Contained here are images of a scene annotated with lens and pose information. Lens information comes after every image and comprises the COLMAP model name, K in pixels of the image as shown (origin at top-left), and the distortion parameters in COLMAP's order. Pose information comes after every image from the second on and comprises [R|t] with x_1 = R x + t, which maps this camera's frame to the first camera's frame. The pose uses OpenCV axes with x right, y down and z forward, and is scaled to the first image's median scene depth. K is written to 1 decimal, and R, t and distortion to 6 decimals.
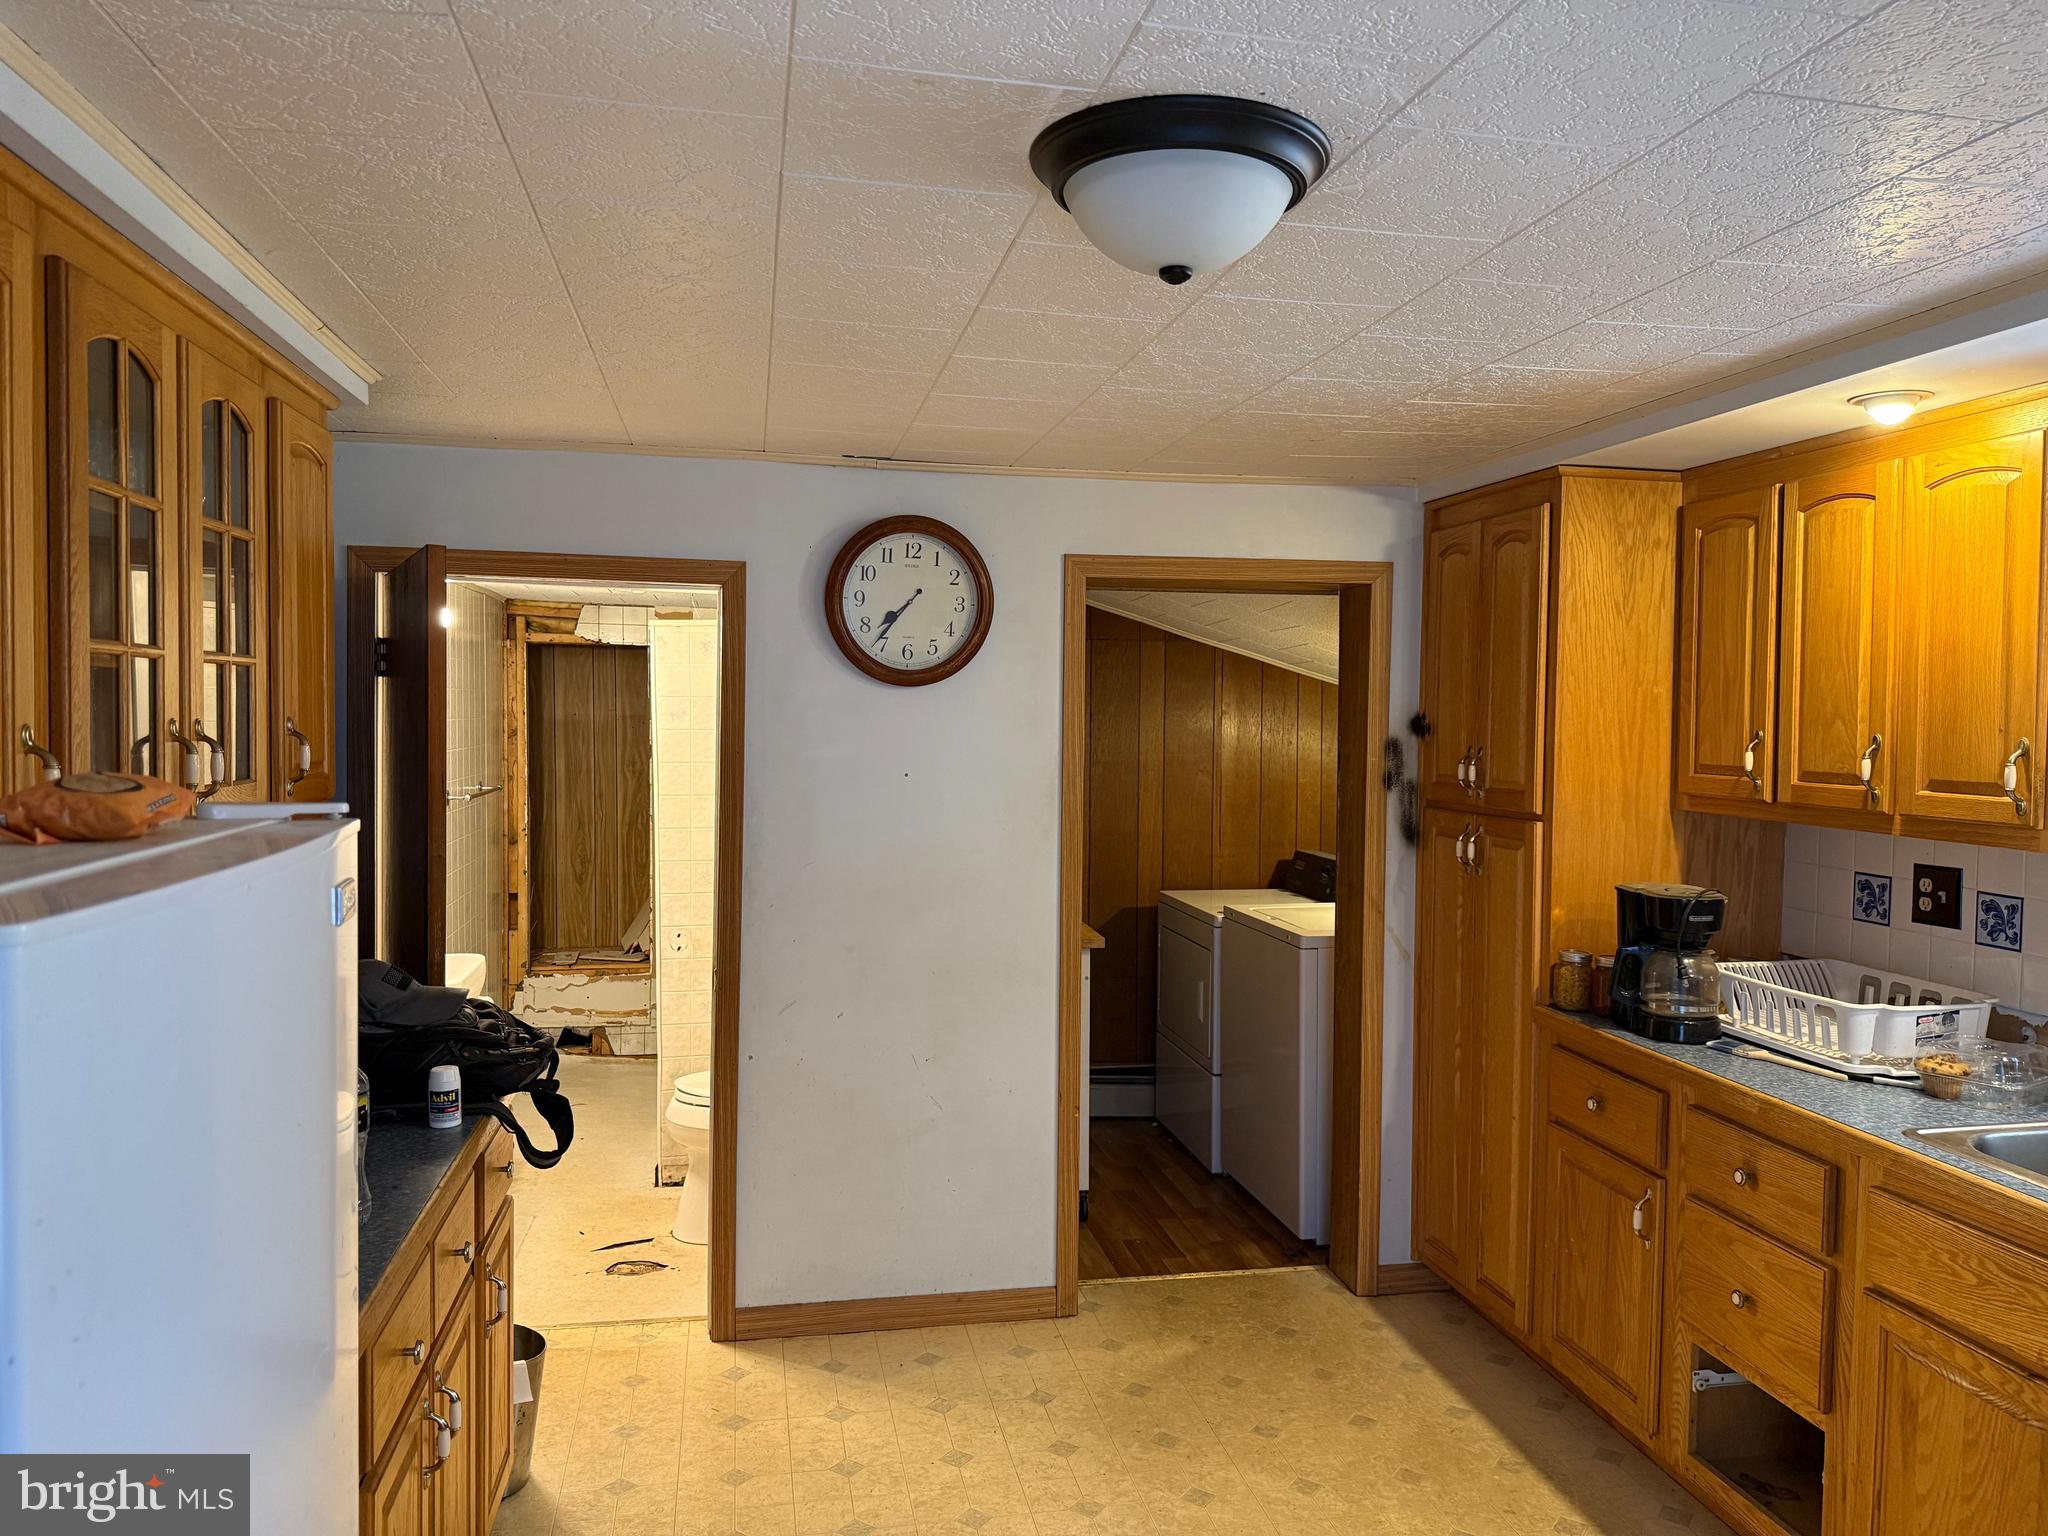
lens RADIAL K [[1466.3, 0, 970.0], [0, 1466.3, 748.8], [0, 0, 1]] dist [0.044608, -0.045755]
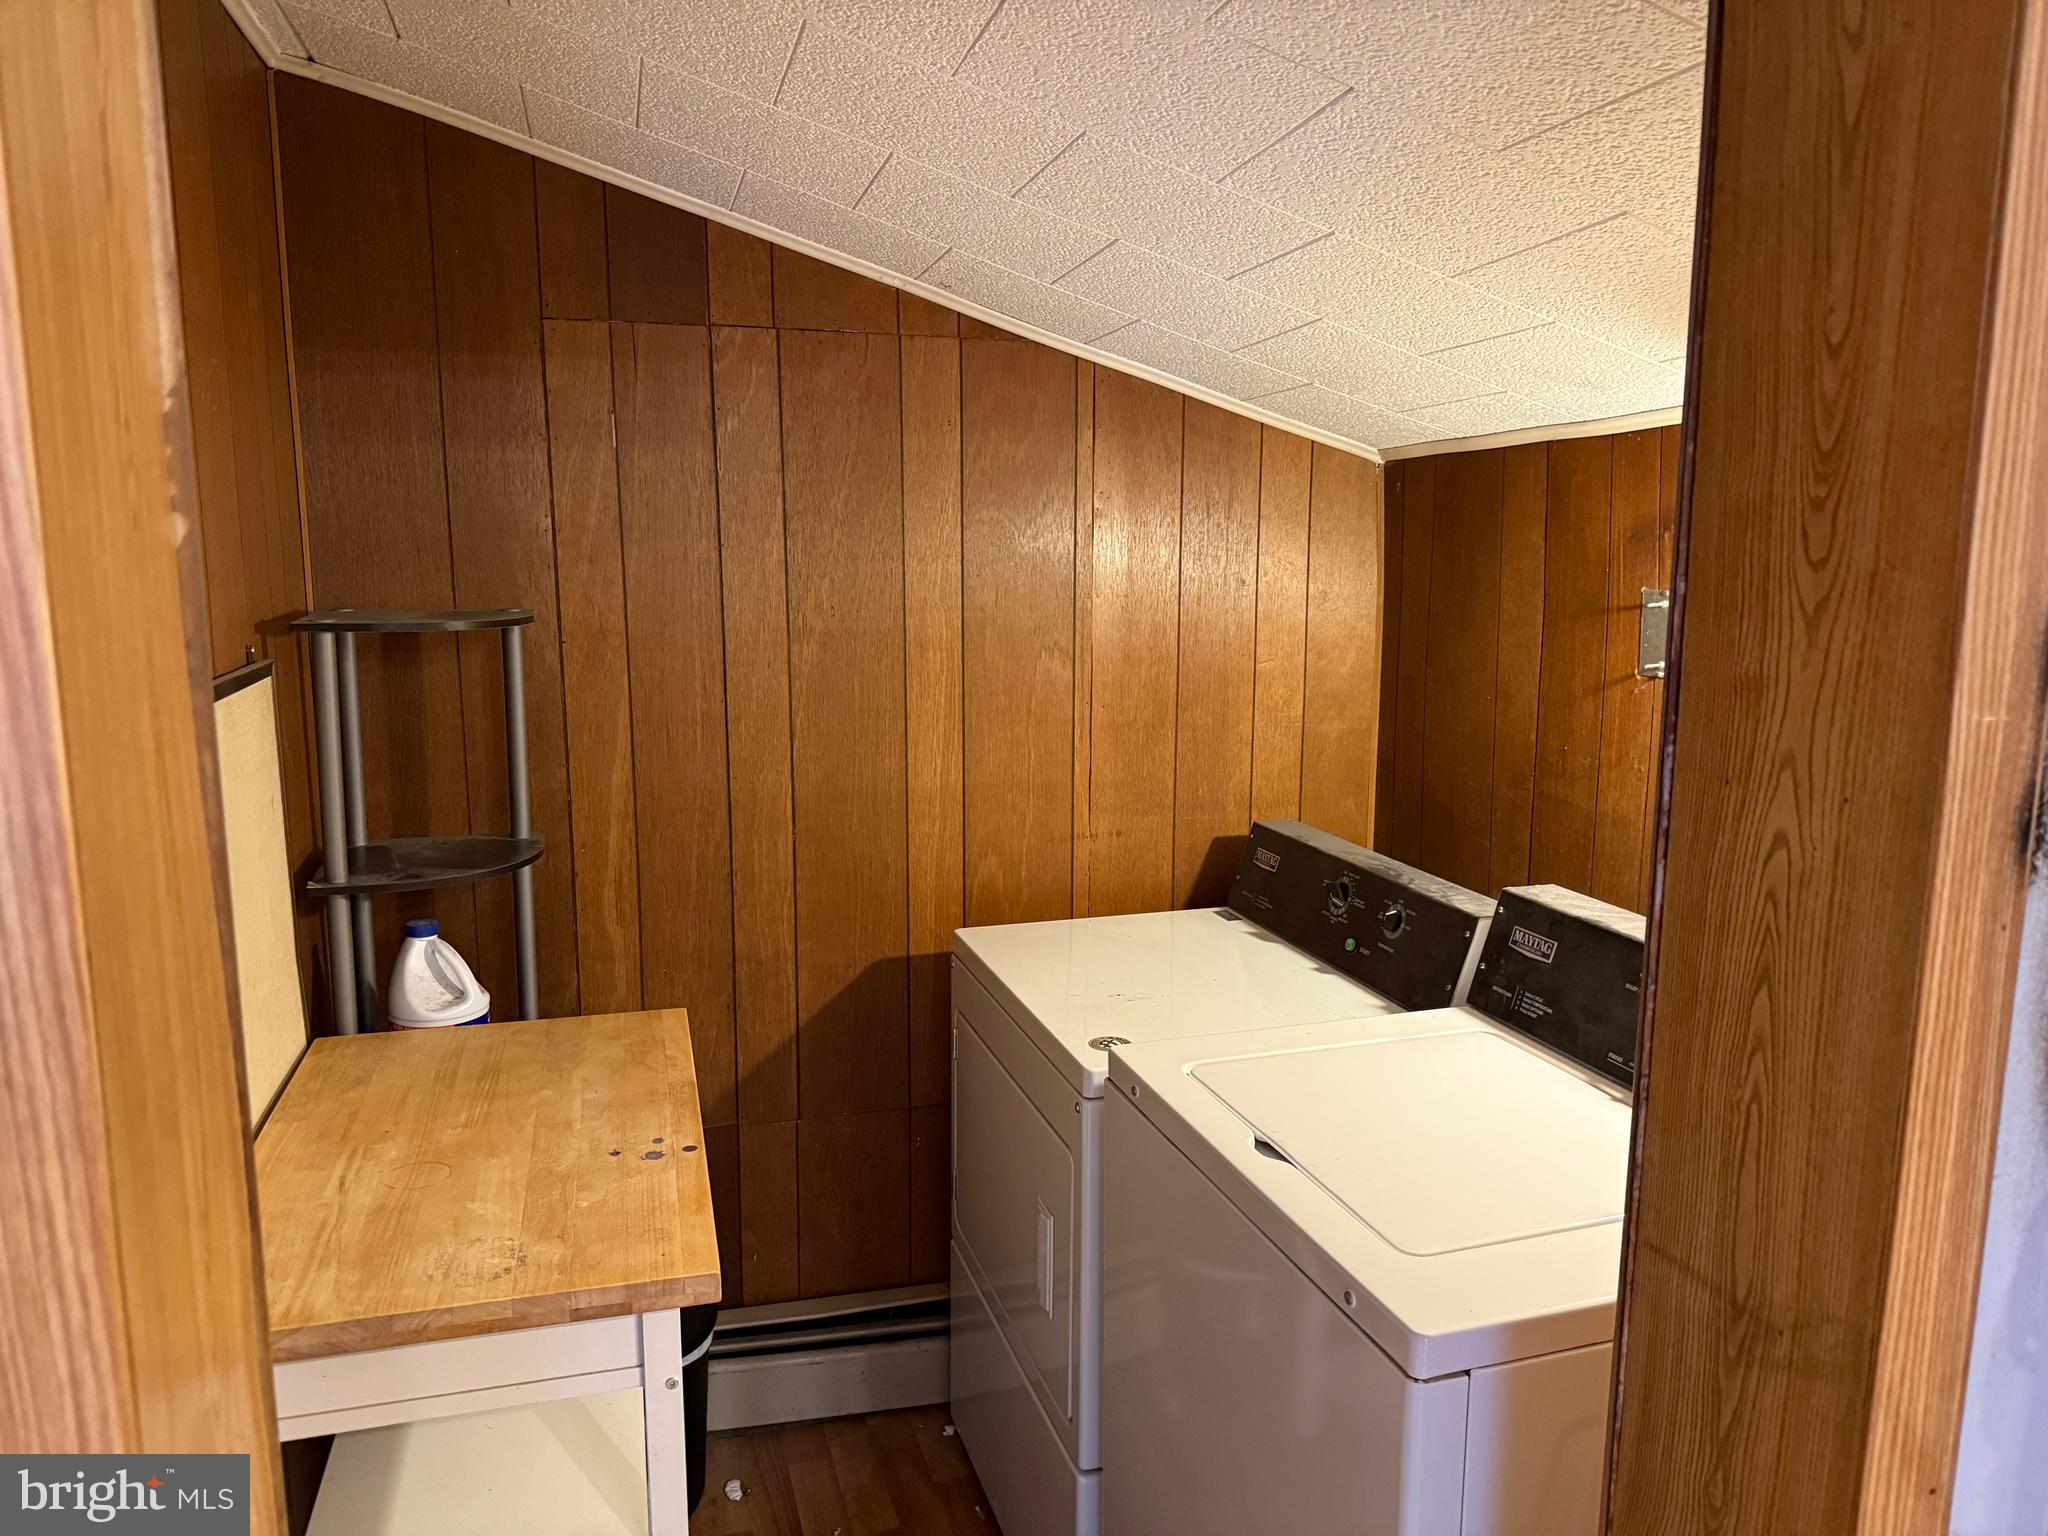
lens RADIAL K [[1466.3, 0, 1015.4], [0, 1466.3, 780.7], [0, 0, 1]] dist [0.044608, -0.045755]
pose [[0.991589, -0.026793, 0.126624, 0.106028], [0.009286, 0.990546, 0.136869, -0.007199], [-0.129094, -0.134542, 0.982463, 0.655304]]
